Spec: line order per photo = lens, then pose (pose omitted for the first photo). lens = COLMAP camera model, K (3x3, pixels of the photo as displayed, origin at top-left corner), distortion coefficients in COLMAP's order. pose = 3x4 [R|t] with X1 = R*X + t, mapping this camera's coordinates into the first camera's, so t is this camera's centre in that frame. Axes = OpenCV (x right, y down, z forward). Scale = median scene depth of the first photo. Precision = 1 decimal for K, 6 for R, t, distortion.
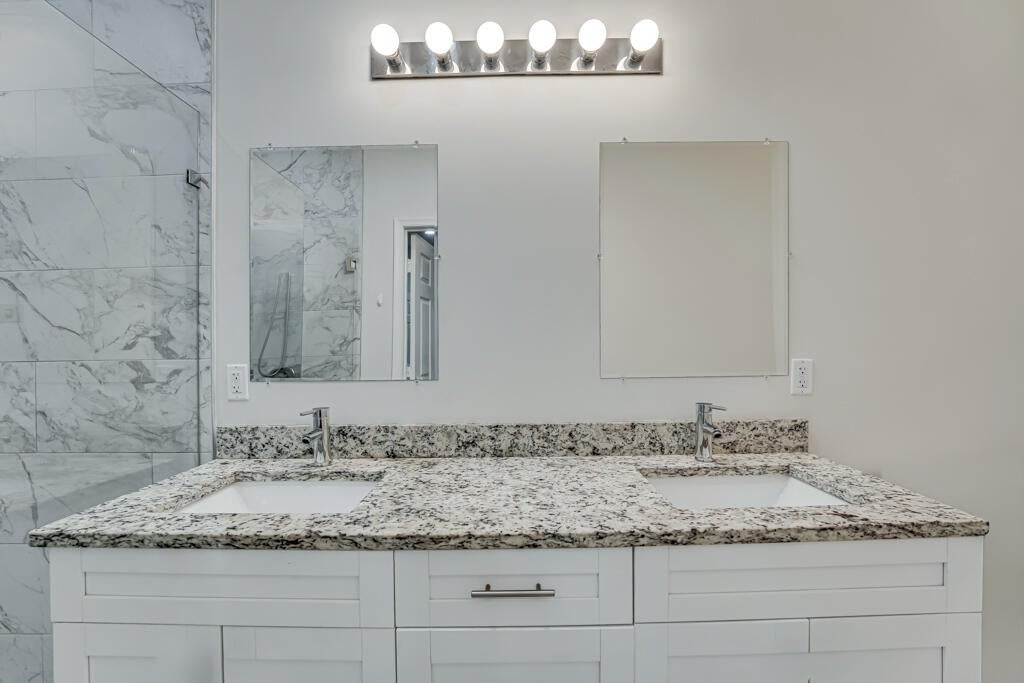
lens RADIAL K [[433.4, 0, 512.0], [0, 433.4, 359.5], [0, 0, 1]] dist [-0.044054, -0.000022]
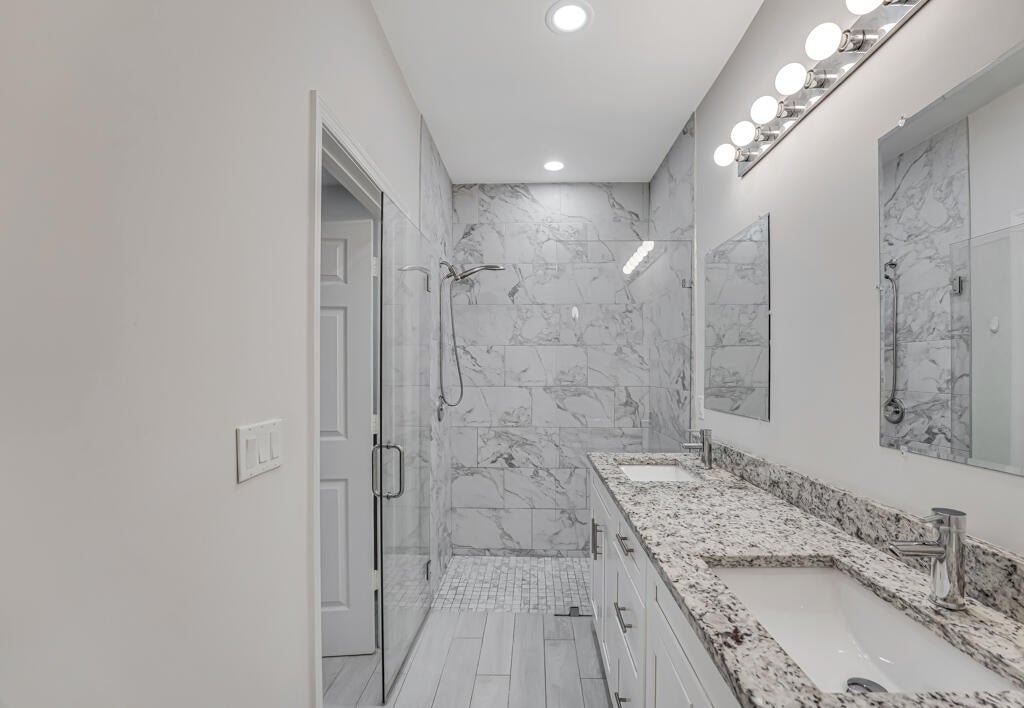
lens RADIAL K [[446.9, 0, 512.9], [0, 446.9, 364.8], [0, 0, 1]] dist [-0.024475, -0.000088]
pose [[-0.040216, 0.001090, -0.999190, 1.047893], [-0.029491, 0.999562, 0.002277, -0.088715], [0.998756, 0.029559, -0.040166, 0.370919]]
